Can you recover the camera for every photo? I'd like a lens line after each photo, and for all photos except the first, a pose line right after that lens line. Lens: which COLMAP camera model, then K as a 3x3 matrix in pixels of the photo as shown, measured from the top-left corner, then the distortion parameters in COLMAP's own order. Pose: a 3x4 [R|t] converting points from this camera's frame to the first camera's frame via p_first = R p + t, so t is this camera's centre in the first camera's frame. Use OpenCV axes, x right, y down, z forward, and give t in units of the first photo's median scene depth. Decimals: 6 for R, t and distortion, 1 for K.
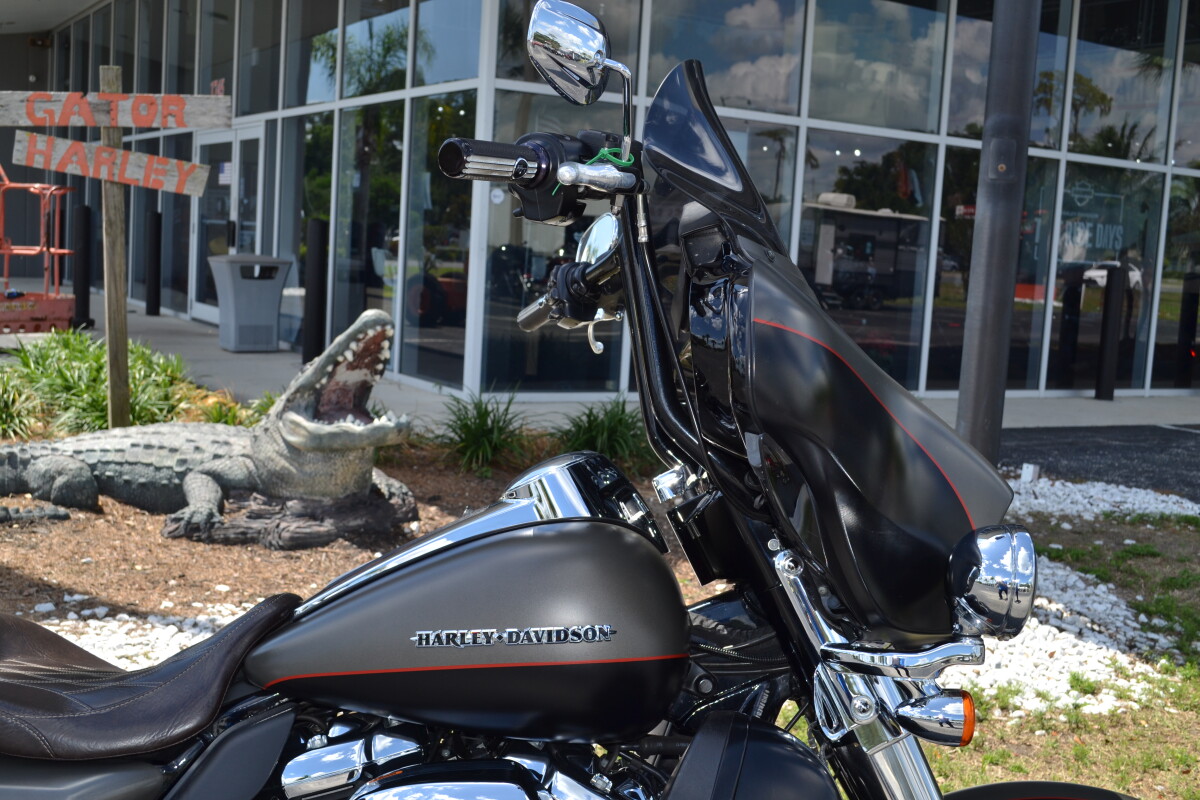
lens RADIAL K [[1398.0, 0, 600.0], [0, 1398.0, 400.0], [0, 0, 1]] dist [-0.043383, -0.012293]
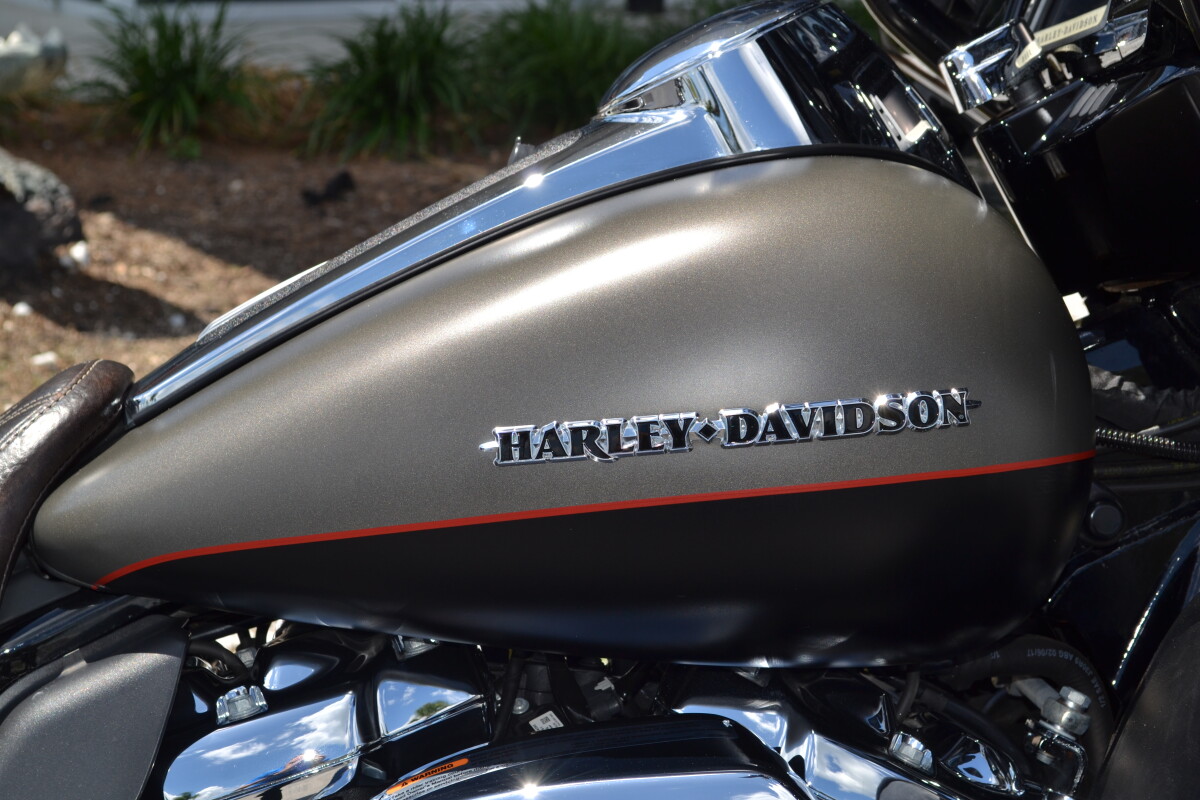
lens RADIAL K [[2457.4, 0, 600.0], [0, 2457.4, 400.0], [0, 0, 1]] dist [0.482194, -4.919974]
pose [[0.992798, -0.050441, 0.108661, -0.160335], [0.033663, 0.987954, 0.151040, 0.043439], [-0.114971, -0.146294, 0.982537, 0.250974]]
